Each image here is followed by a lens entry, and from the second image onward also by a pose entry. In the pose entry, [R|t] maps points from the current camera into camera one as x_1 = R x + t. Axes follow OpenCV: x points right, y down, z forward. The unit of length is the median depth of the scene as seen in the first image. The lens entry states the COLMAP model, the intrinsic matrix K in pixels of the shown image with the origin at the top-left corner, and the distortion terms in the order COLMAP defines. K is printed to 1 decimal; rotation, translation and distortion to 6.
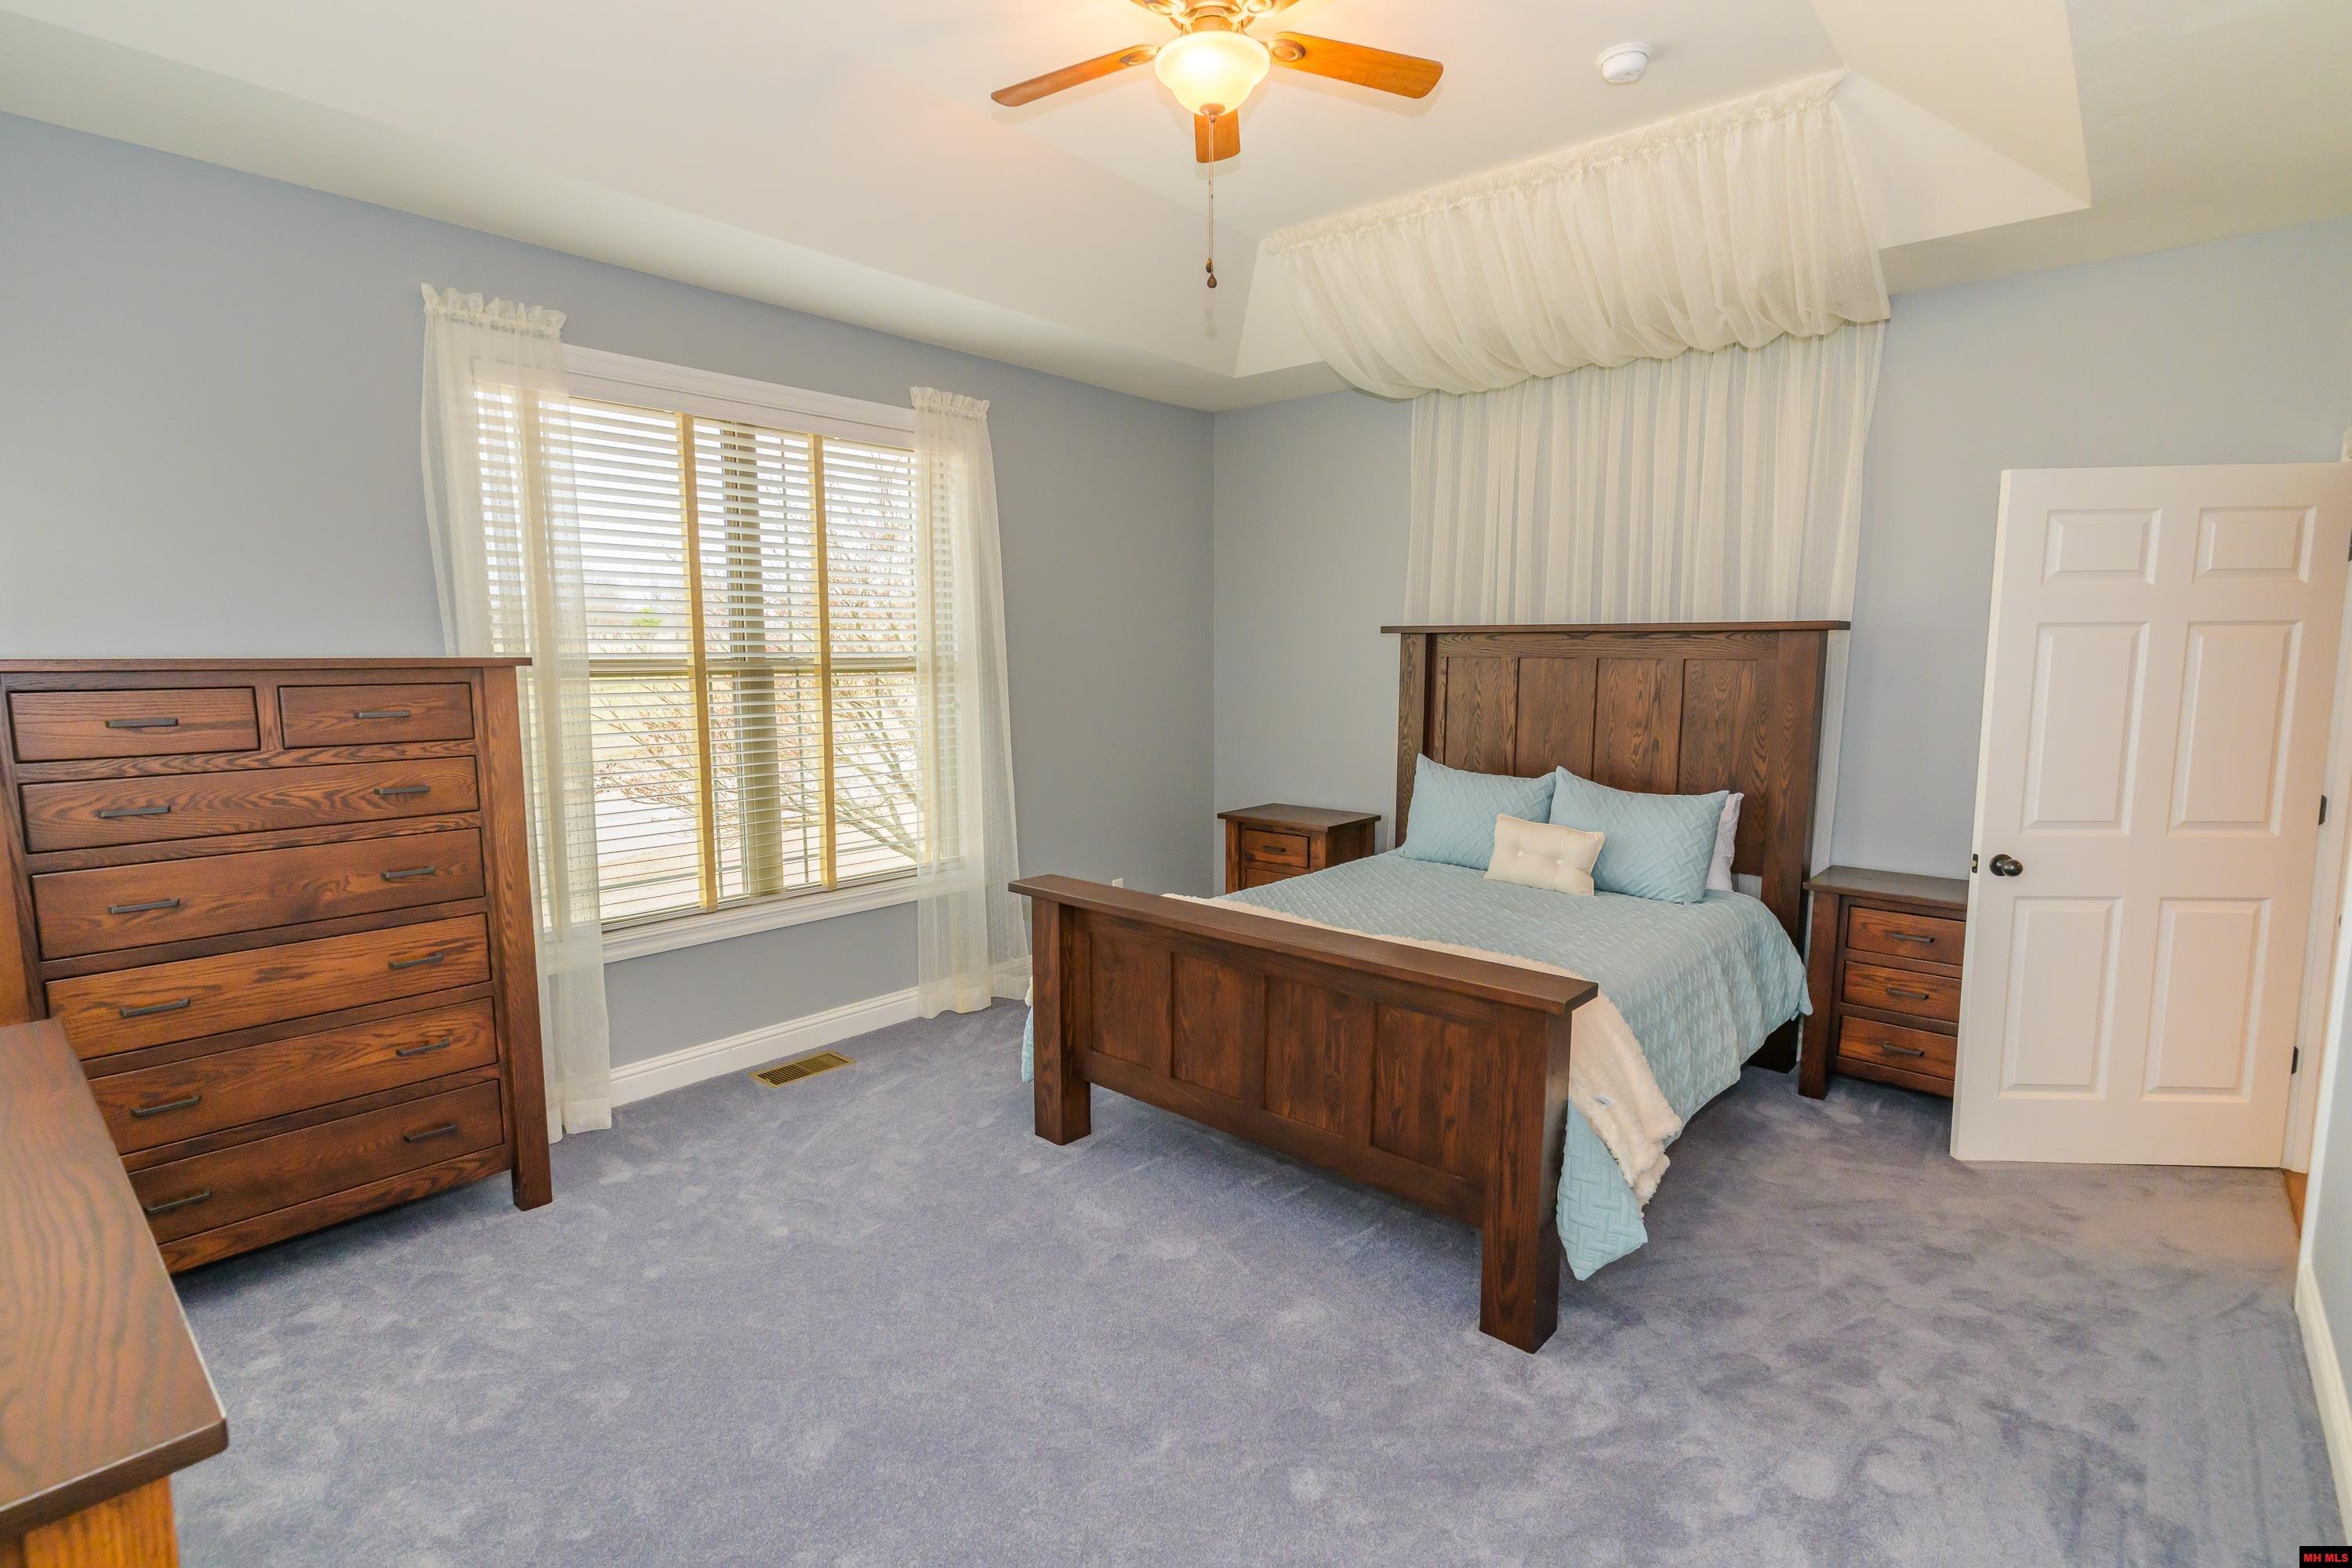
lens RADIAL K [[1113.6, 0, 1161.0], [0, 1113.6, 777.1], [0, 0, 1]] dist [-0.002550, 0.000734]
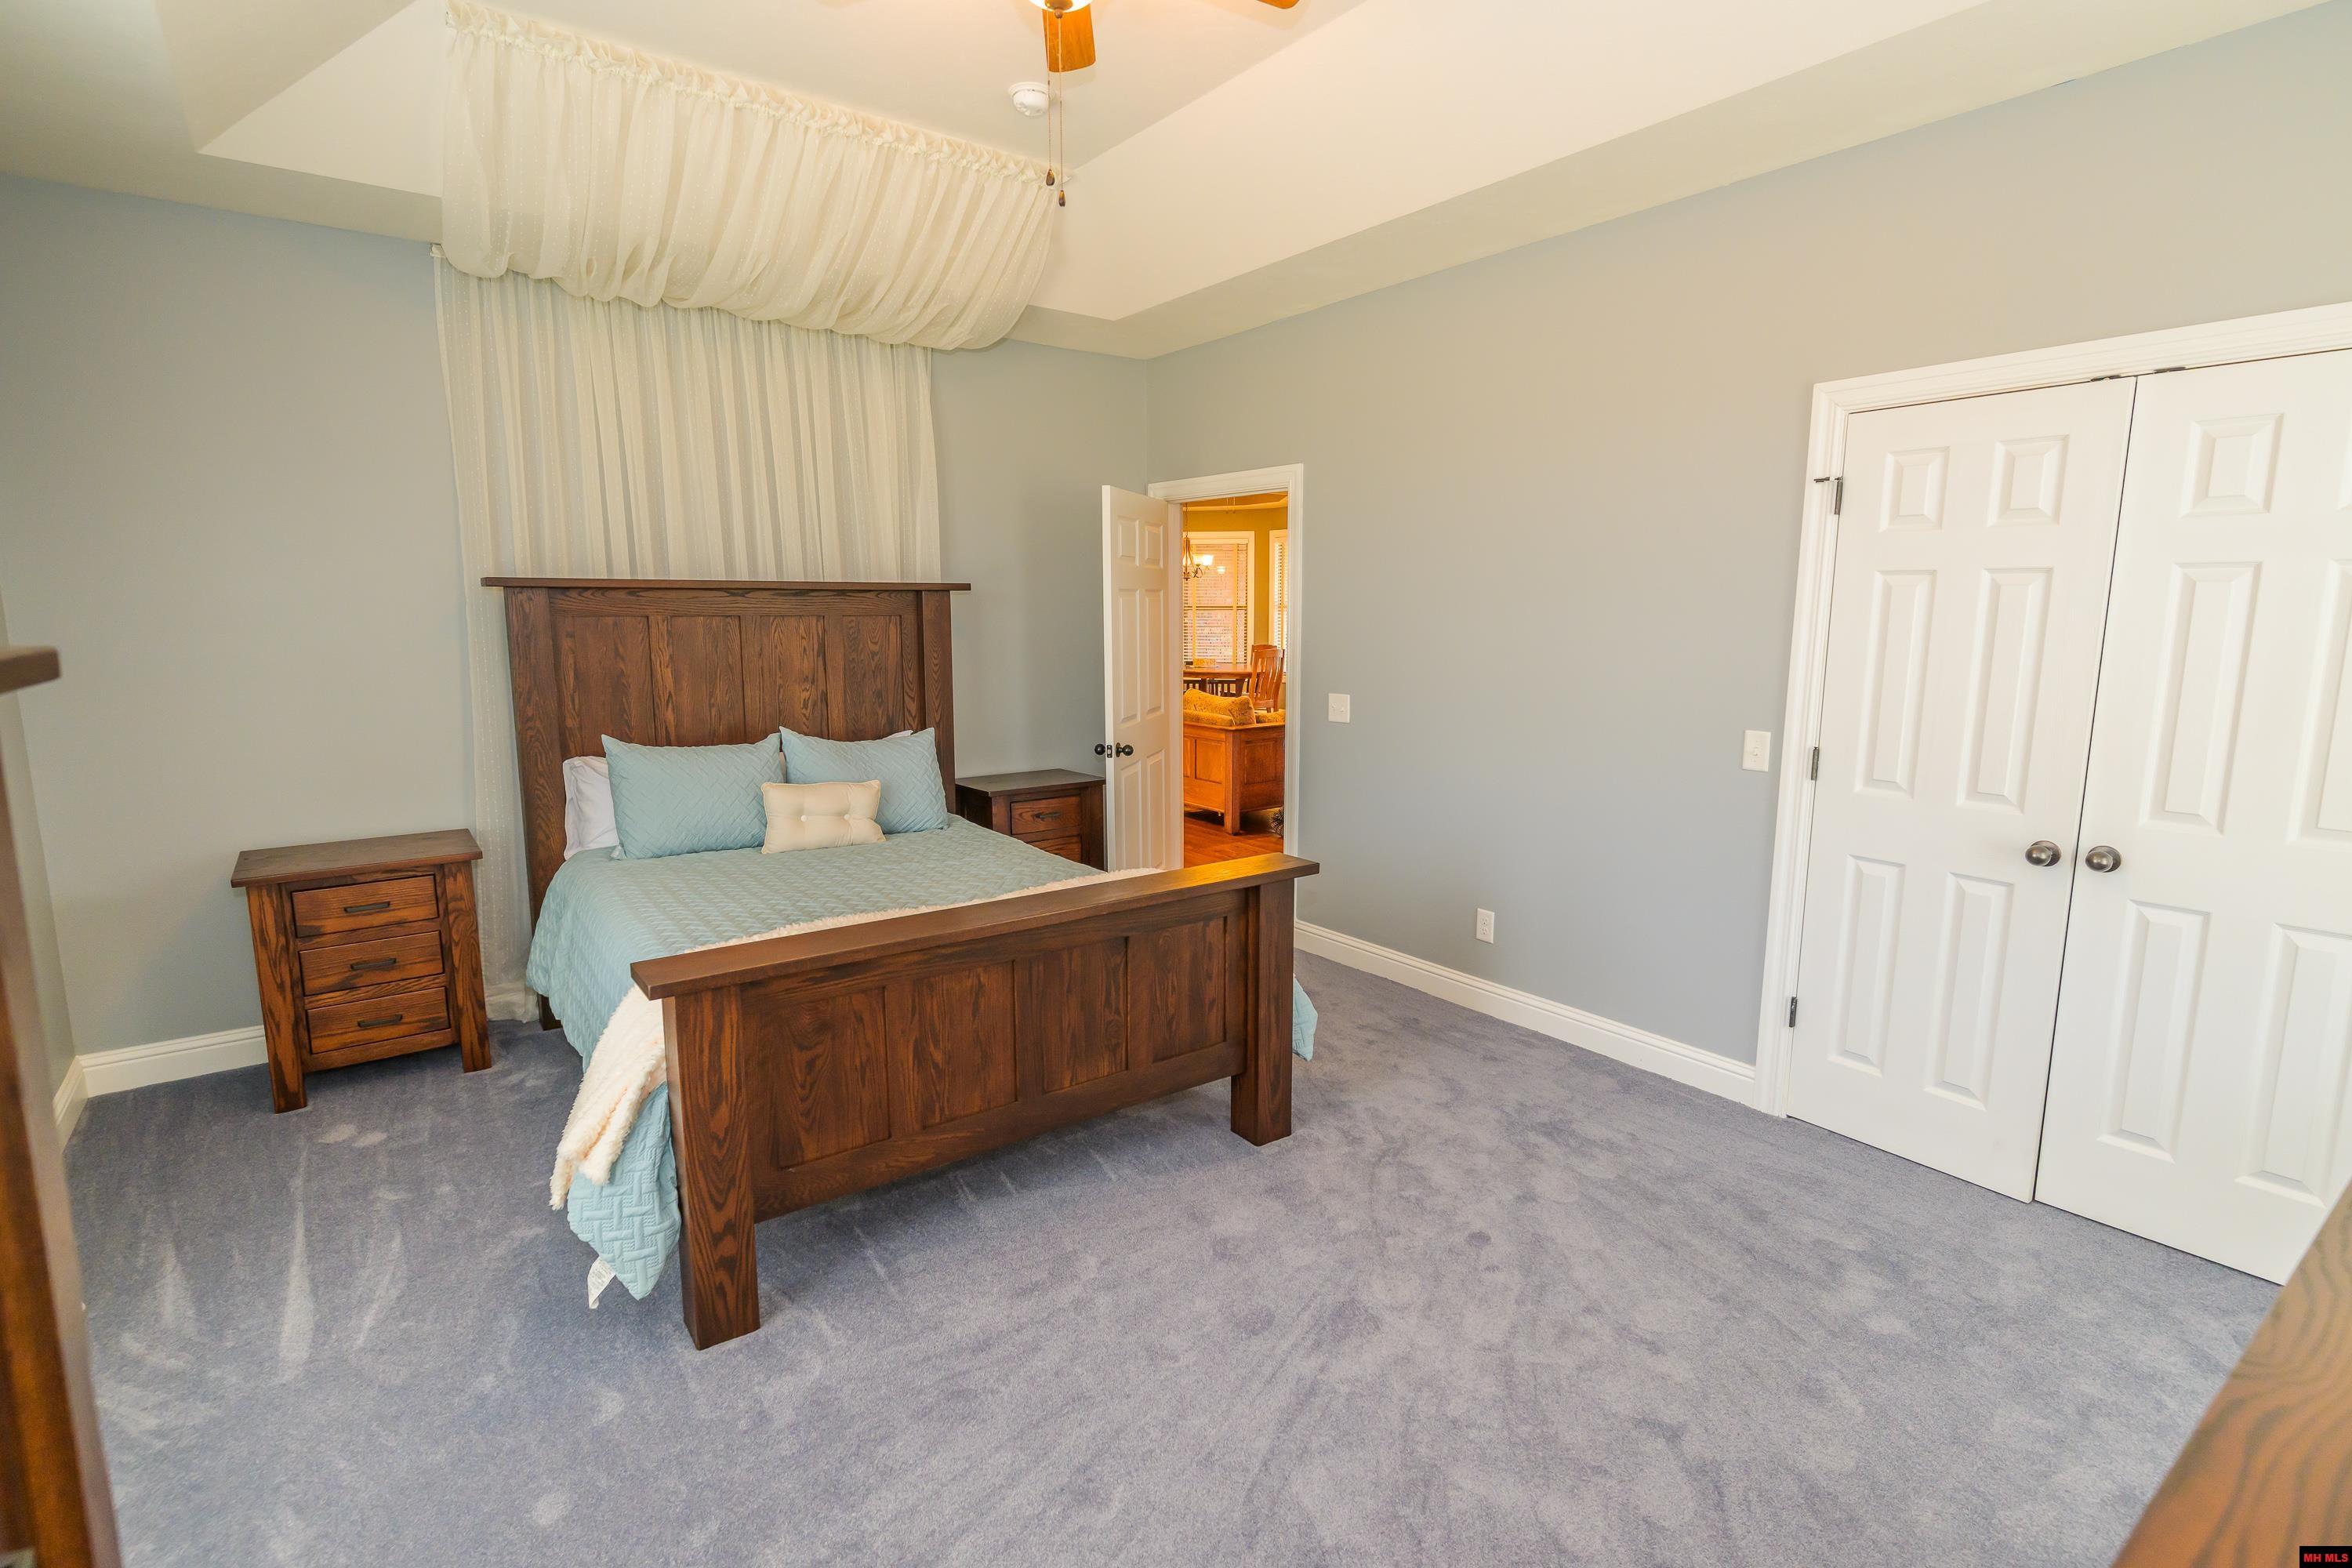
lens RADIAL K [[1113.6, 0, 1161.0], [0, 1113.6, 777.1], [0, 0, 1]] dist [-0.002550, 0.000734]
pose [[0.210989, -0.149832, 0.965937, -0.547347], [0.111692, 0.985406, 0.128455, -0.056967], [-0.971086, 0.080785, 0.224645, 0.477880]]
